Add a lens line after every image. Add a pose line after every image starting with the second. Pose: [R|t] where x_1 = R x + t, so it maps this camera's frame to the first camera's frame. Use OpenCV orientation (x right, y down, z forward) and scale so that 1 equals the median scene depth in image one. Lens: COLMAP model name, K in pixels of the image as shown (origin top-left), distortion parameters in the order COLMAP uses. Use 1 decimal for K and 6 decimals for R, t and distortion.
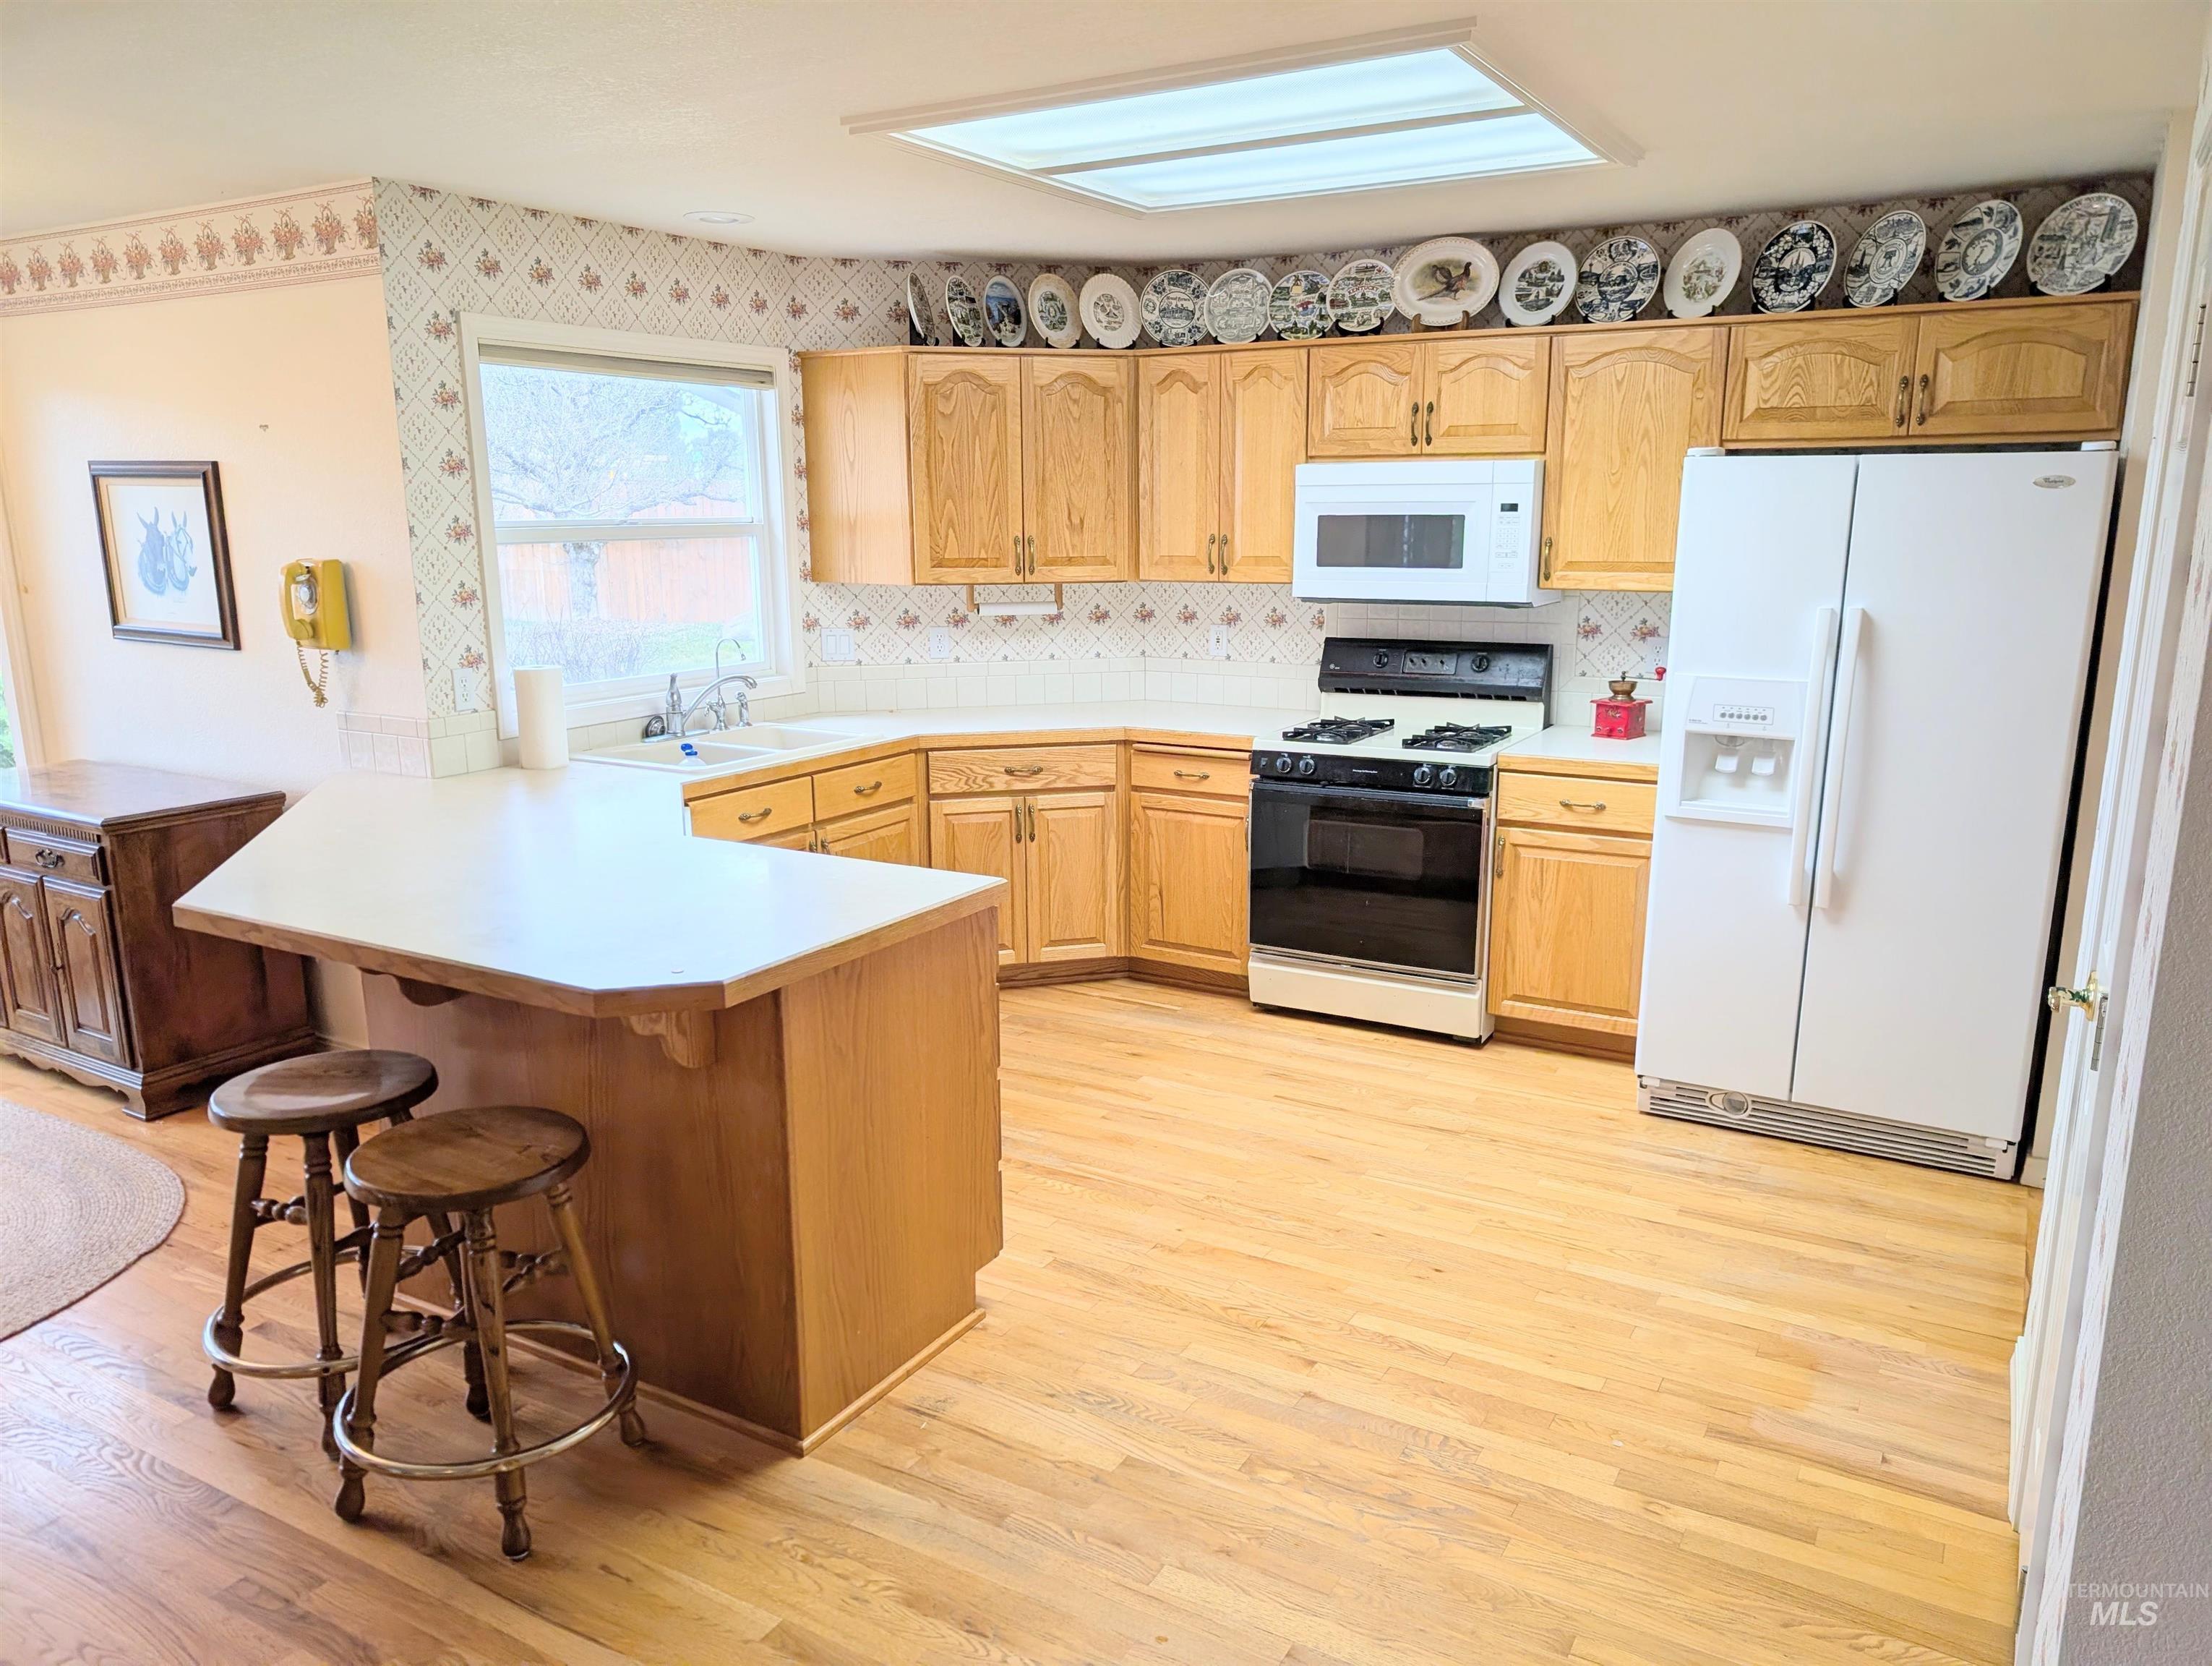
lens RADIAL K [[1577.6, 0, 1102.1], [0, 1577.6, 853.2], [0, 0, 1]] dist [0.011849, -0.002911]
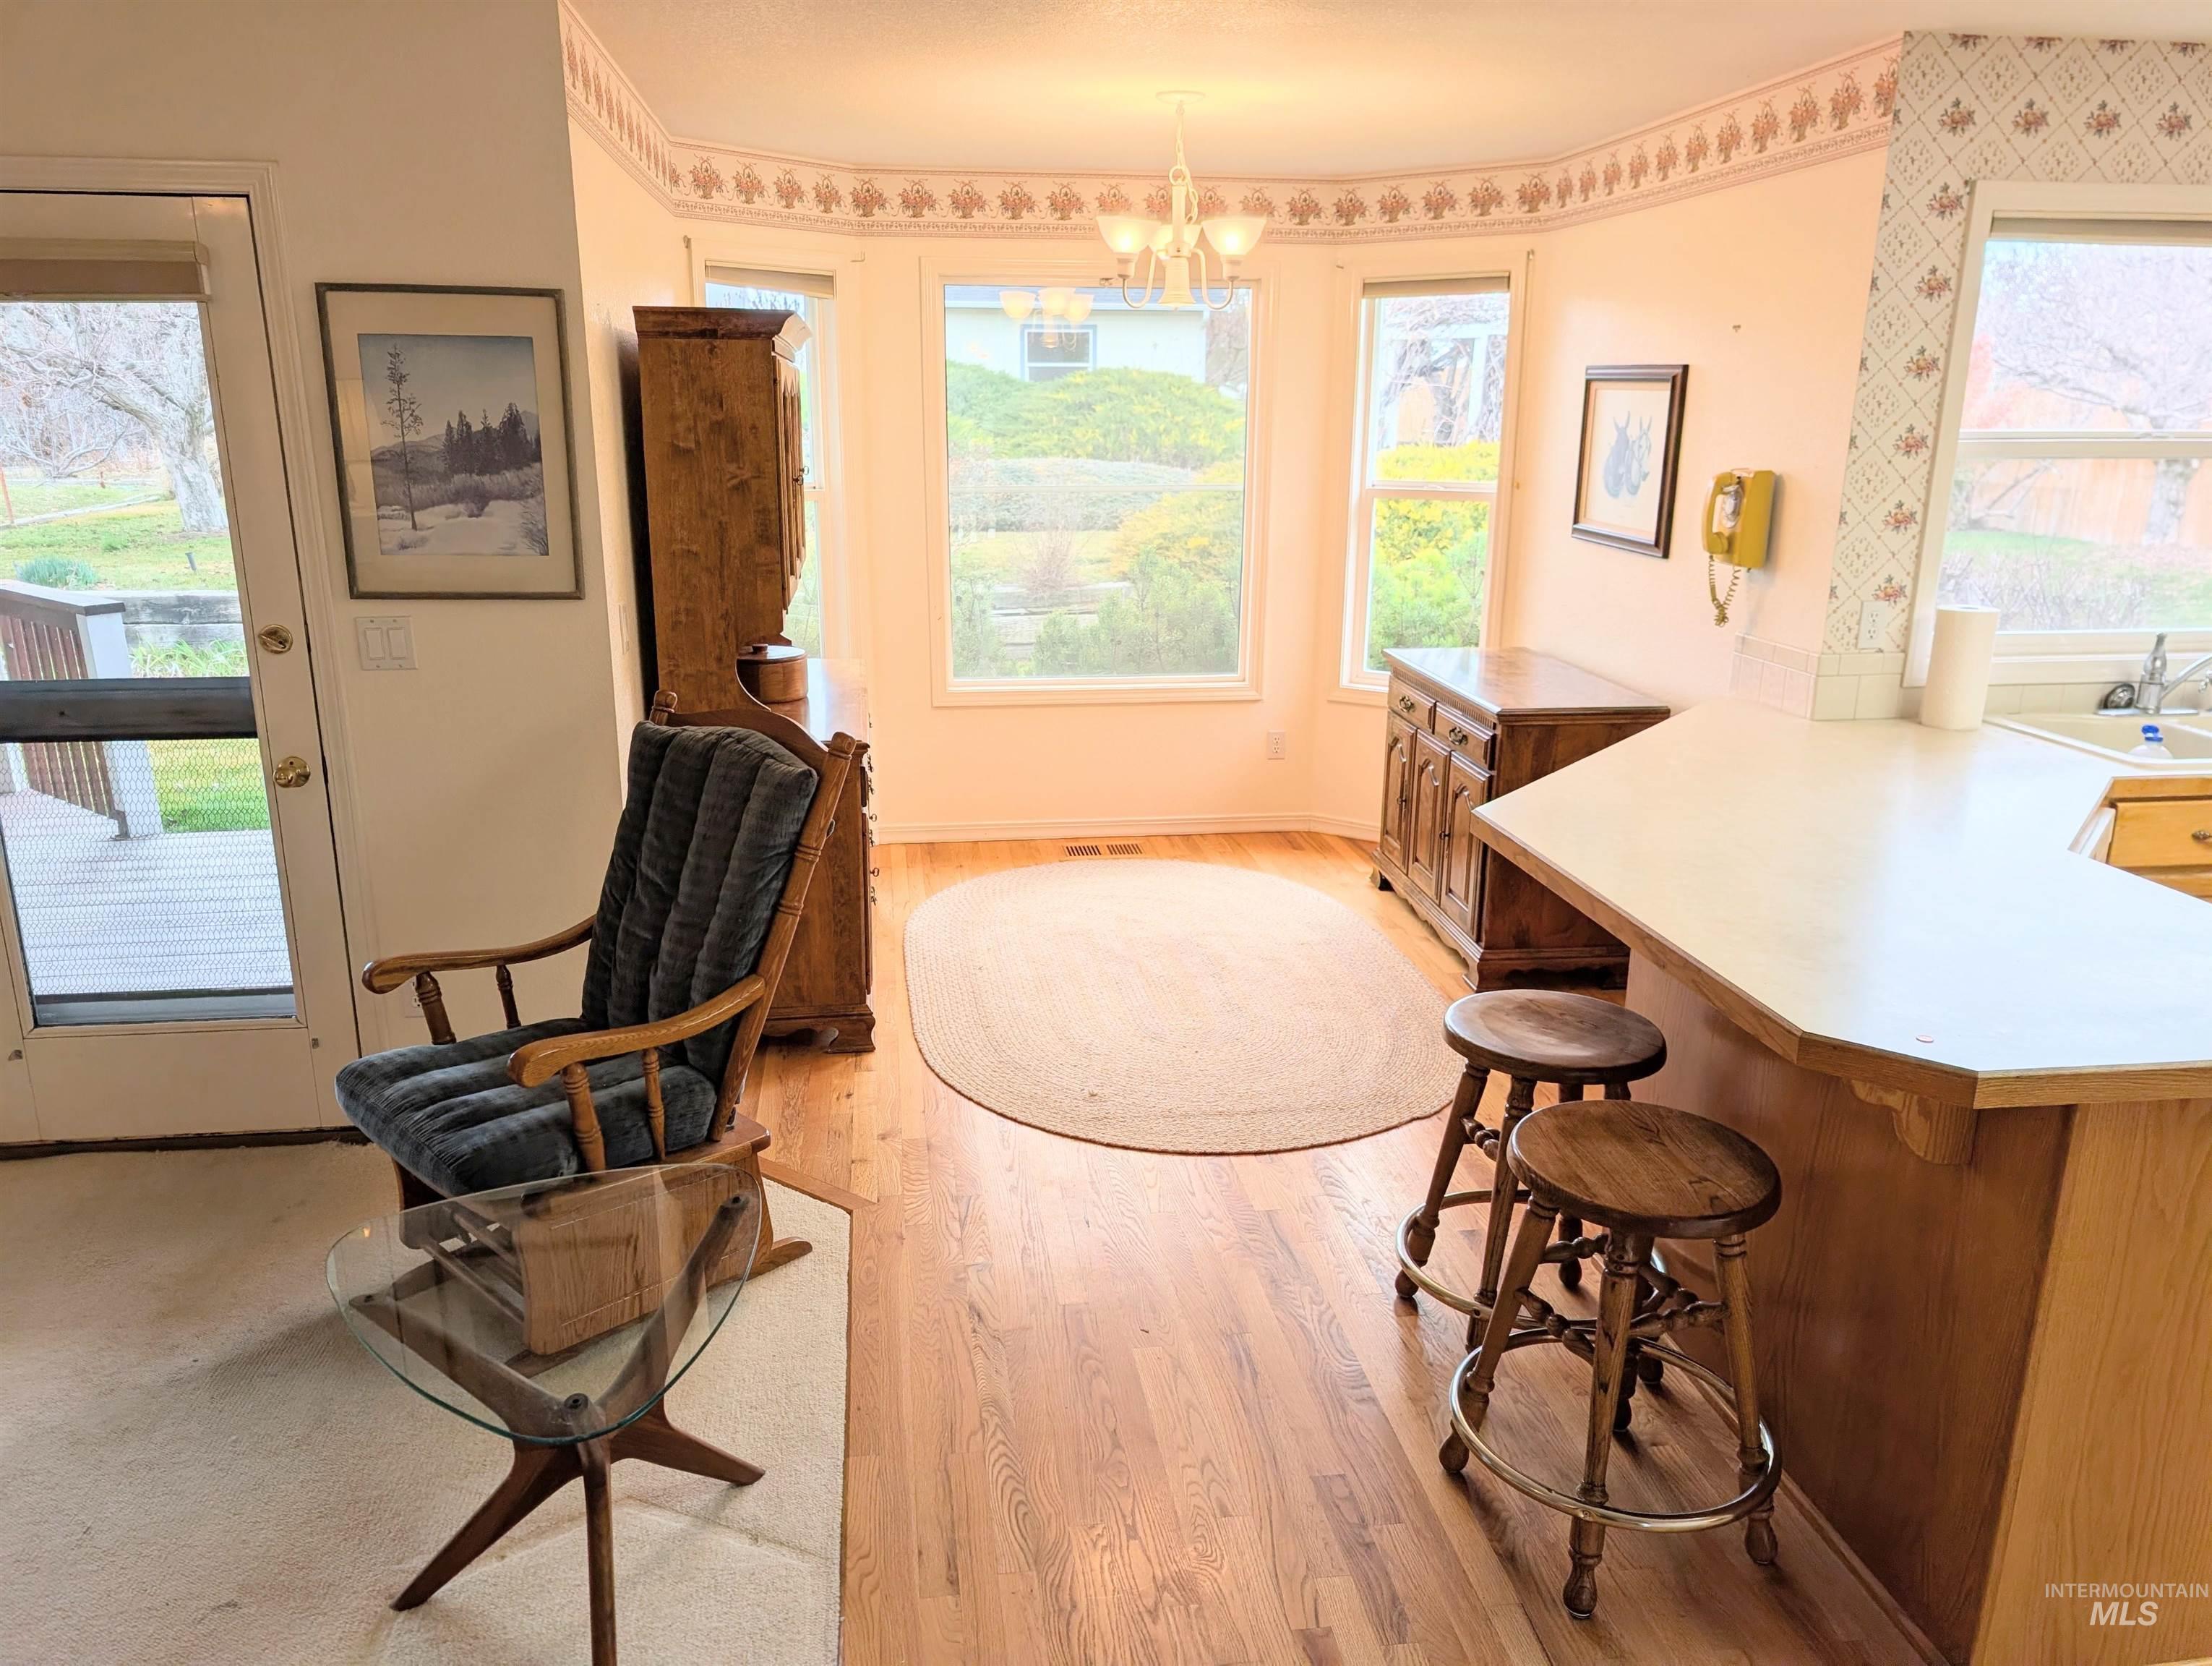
lens RADIAL K [[1577.6, 0, 1091.4], [0, 1577.6, 838.5], [0, 0, 1]] dist [0.011849, -0.002911]
pose [[0.607997, 0.218838, -0.763184, 0.029201], [-0.178848, 0.974306, 0.136895, -0.031669], [0.773533, 0.053262, 0.631514, 0.119826]]
